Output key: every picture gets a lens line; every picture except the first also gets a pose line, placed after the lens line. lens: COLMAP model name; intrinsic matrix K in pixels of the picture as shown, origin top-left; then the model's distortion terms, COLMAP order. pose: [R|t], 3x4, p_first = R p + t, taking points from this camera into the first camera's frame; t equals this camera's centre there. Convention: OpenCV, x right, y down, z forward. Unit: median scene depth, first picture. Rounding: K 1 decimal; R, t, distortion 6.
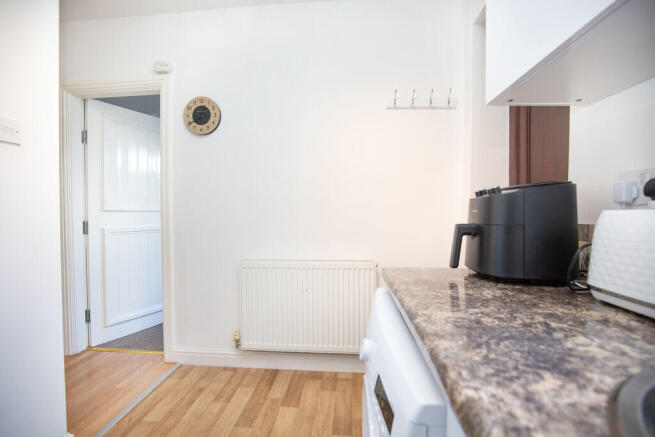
lens RADIAL K [[300.3, 0, 324.2], [0, 300.3, 217.9], [0, 0, 1]] dist [0.003582, 0.000138]
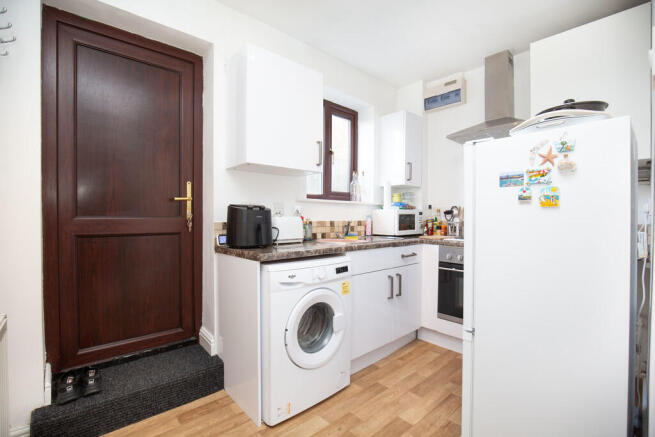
lens RADIAL K [[300.3, 0, 322.7], [0, 300.3, 216.9], [0, 0, 1]] dist [0.003582, 0.000138]
pose [[-0.722536, -0.009158, 0.691272, -0.880562], [-0.000122, 0.999914, 0.013119, -0.083333], [-0.691333, 0.009394, -0.722475, 2.794433]]
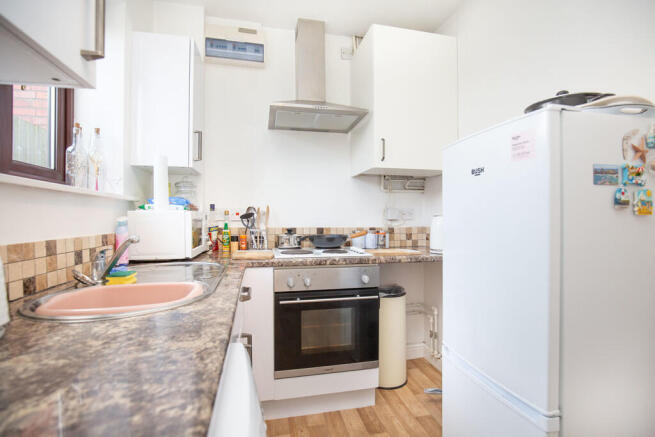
lens RADIAL K [[316.3, 0, 326.3], [0, 316.3, 219.2], [0, 0, 1]] dist [-0.033560, -0.000198]
pose [[-0.953942, -0.000331, -0.299992, 0.287015], [-0.005105, 0.999872, 0.015131, -0.100438], [0.299949, 0.015965, -0.953822, 2.072056]]
